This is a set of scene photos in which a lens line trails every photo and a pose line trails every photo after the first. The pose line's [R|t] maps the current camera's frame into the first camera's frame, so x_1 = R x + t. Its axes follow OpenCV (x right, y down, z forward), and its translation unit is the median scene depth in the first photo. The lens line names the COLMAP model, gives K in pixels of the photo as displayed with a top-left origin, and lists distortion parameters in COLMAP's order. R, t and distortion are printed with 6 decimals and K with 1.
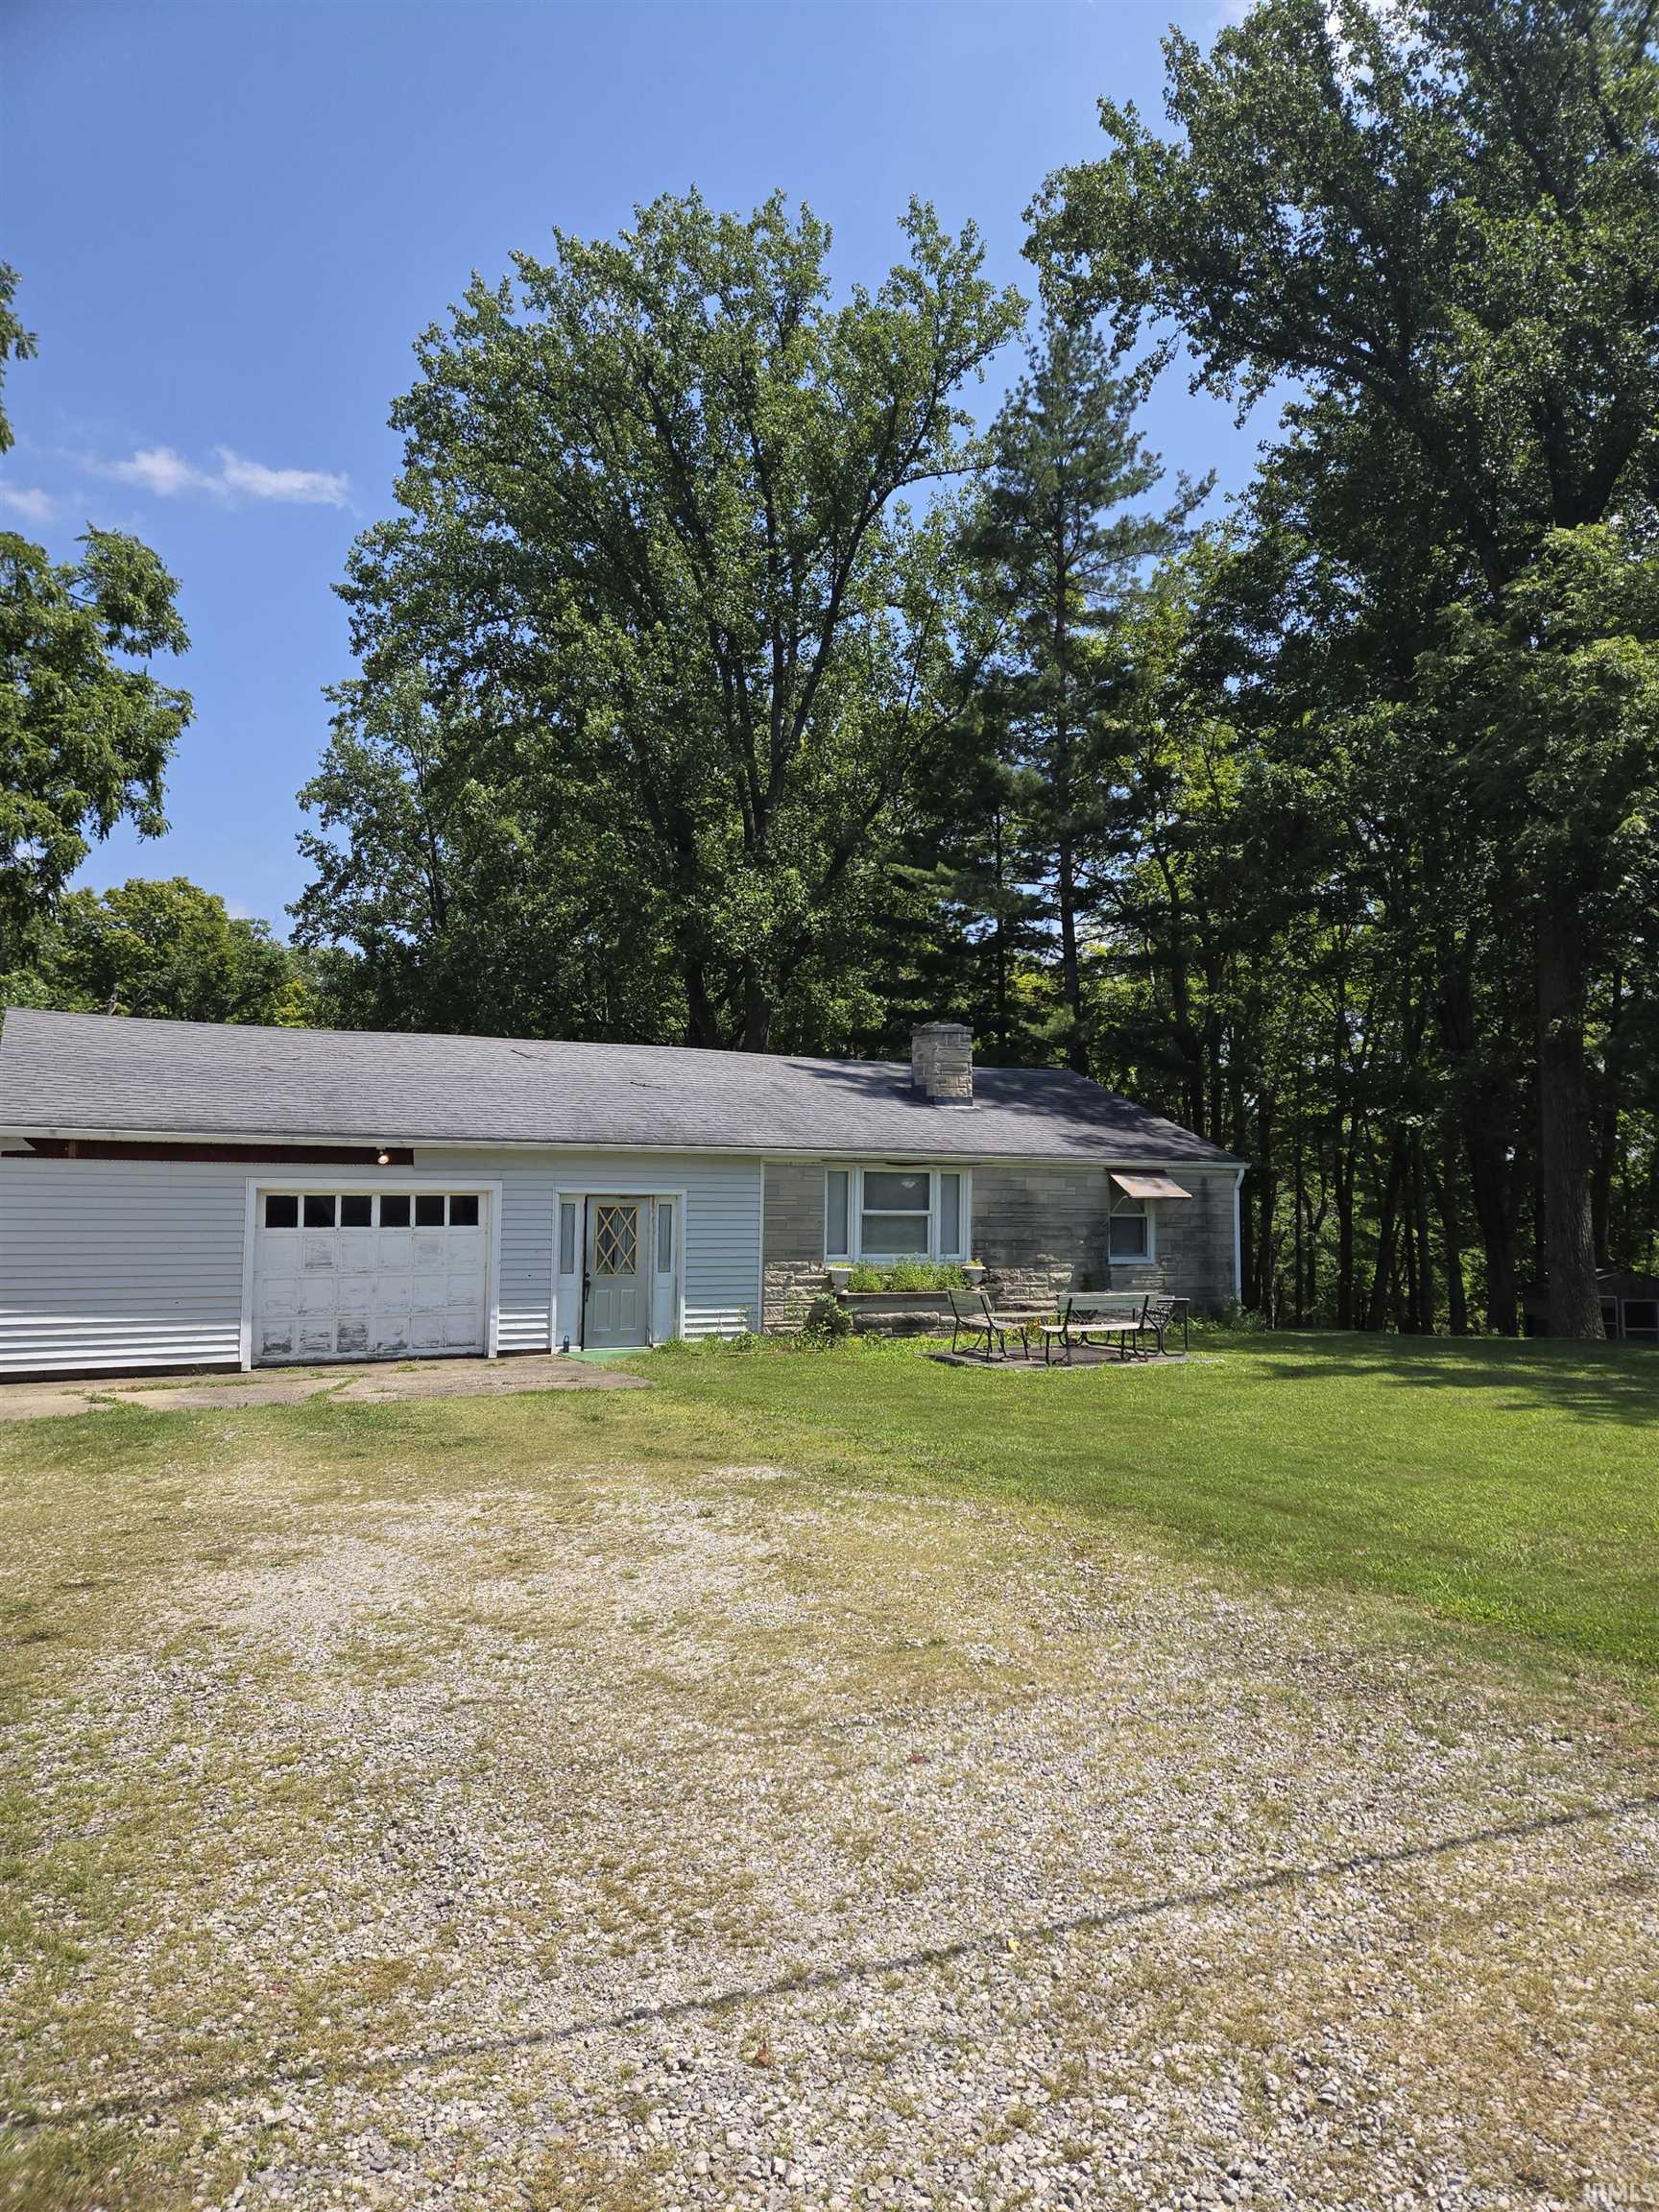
lens RADIAL K [[1461.0, 0, 853.6], [0, 1461.0, 1098.7], [0, 0, 1]] dist [0.087868, -0.076251]
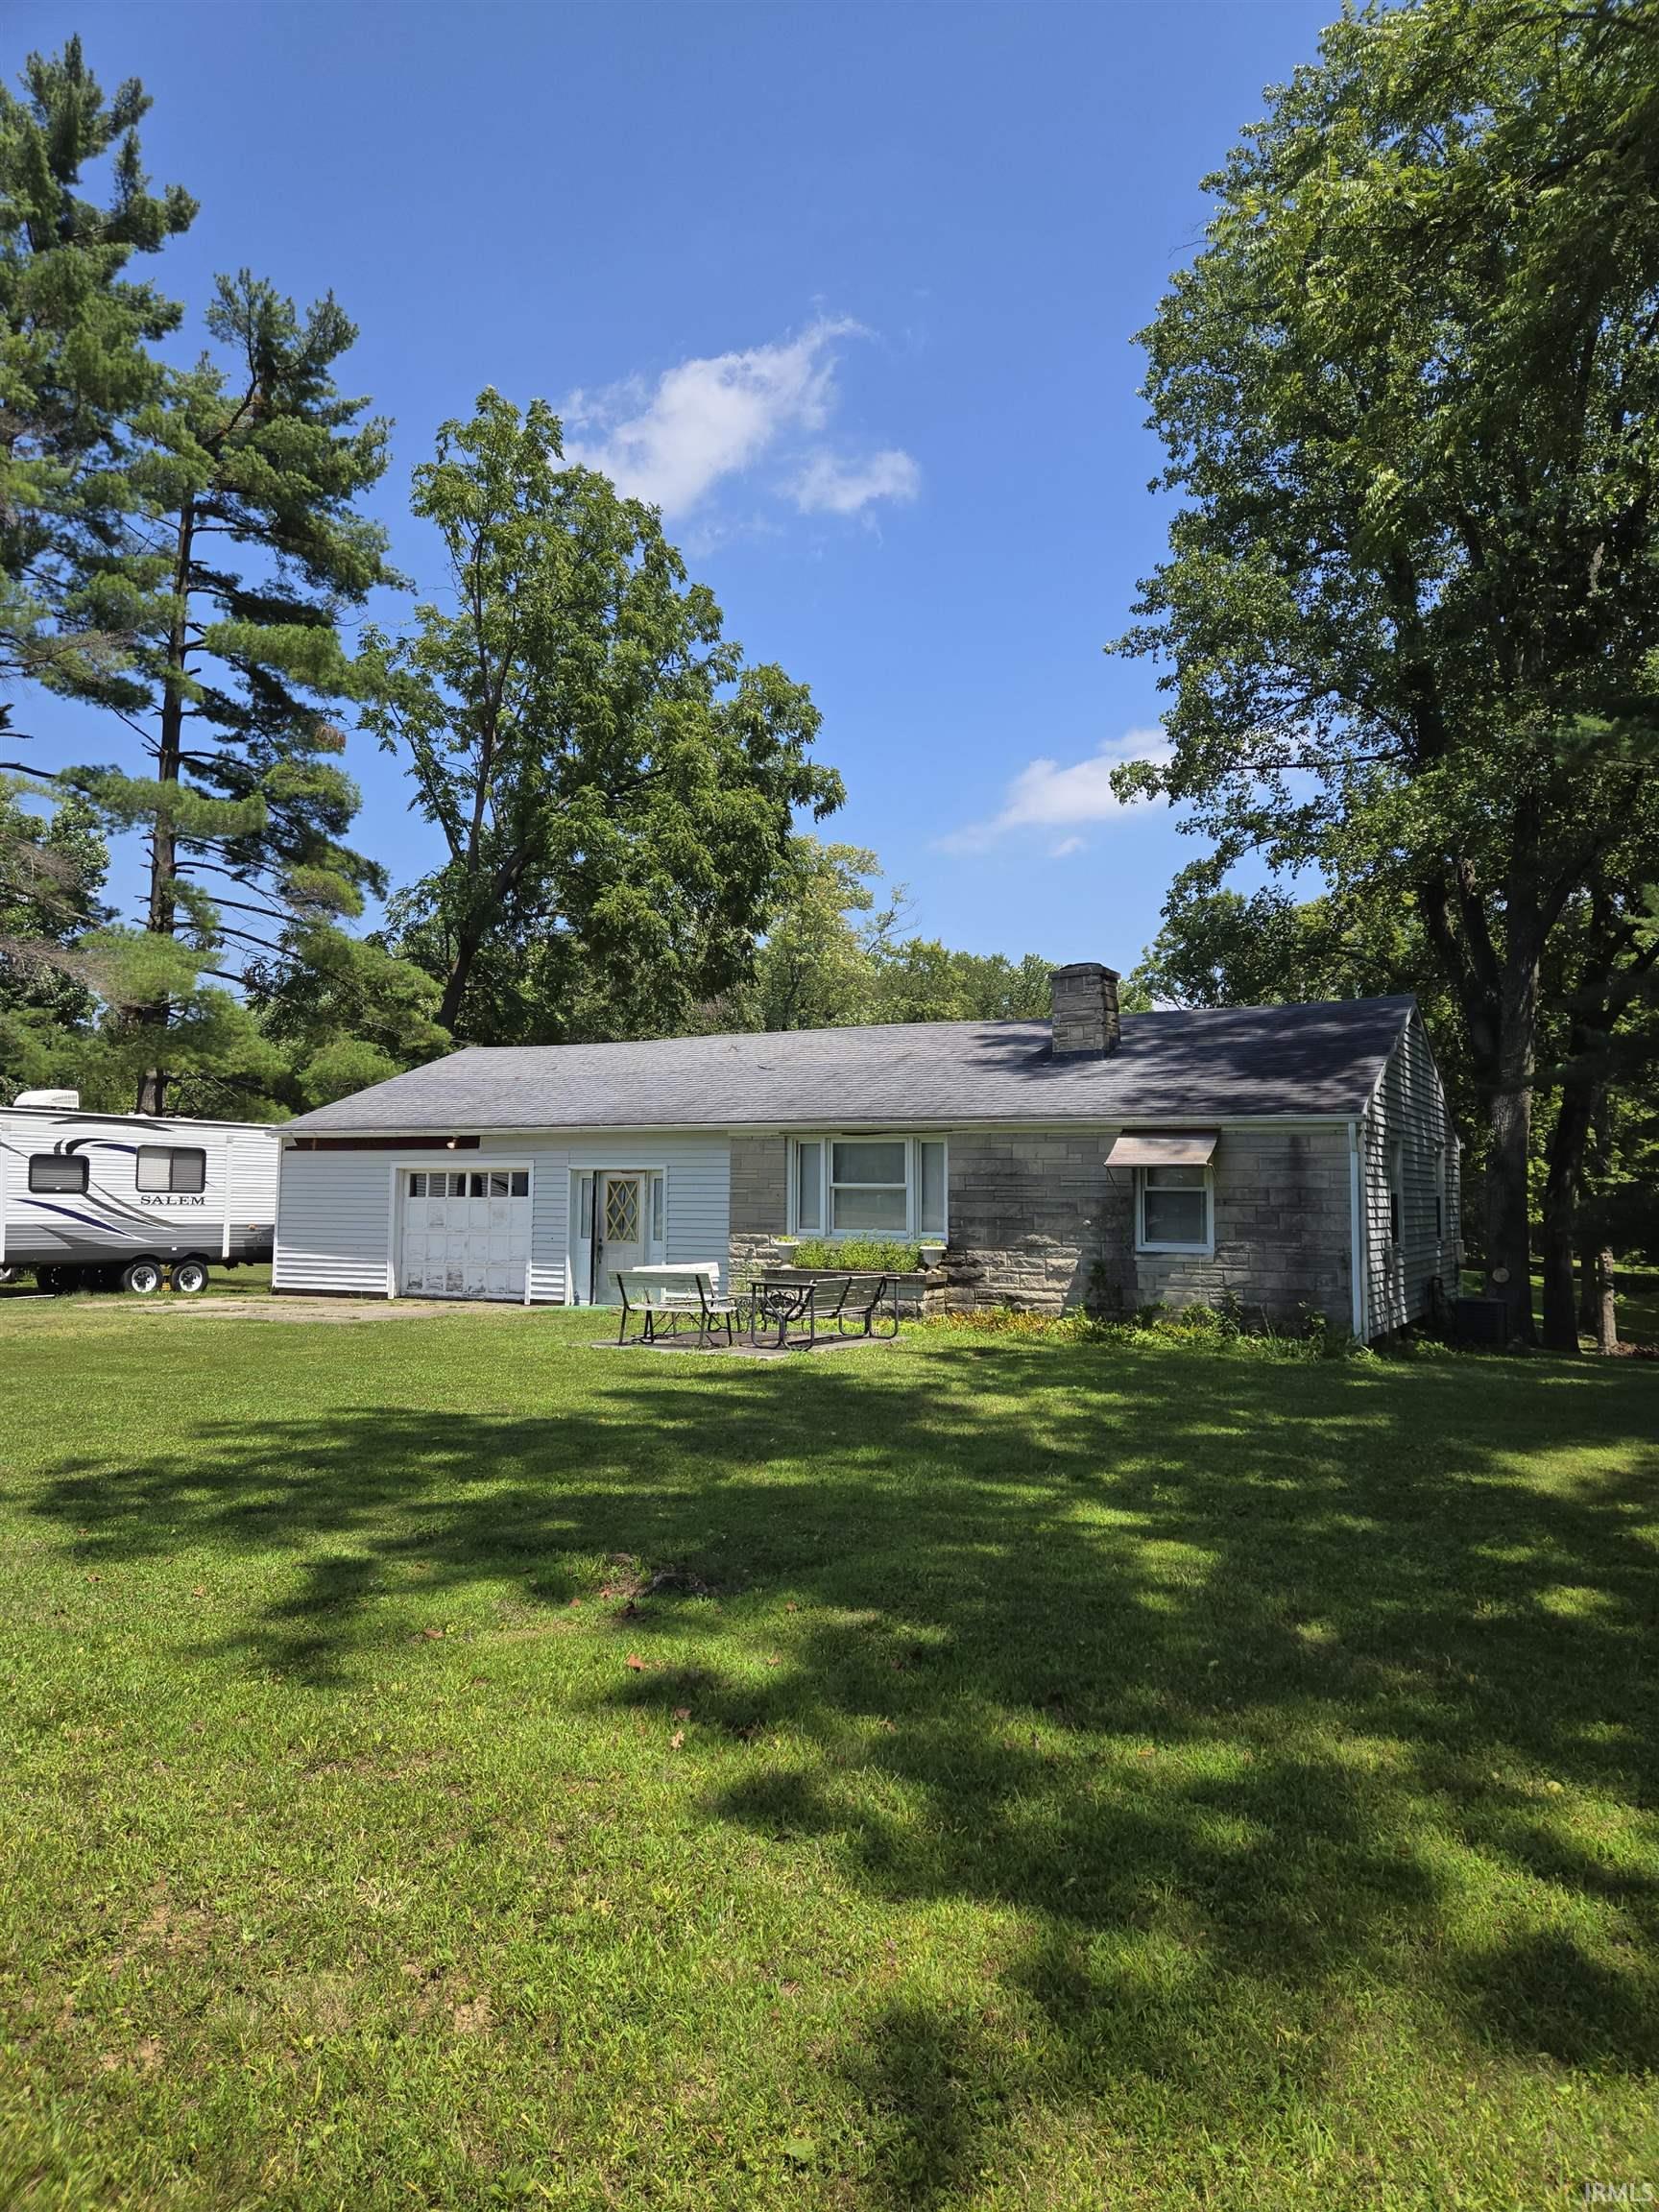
lens RADIAL K [[1461.0, 0, 853.6], [0, 1461.0, 1098.7], [0, 0, 1]] dist [0.087868, -0.076251]
pose [[0.553049, -0.055201, -0.831318, 1.060267], [0.061367, 0.997791, -0.025429, 0.060804], [0.830886, -0.036952, 0.555215, 0.634310]]
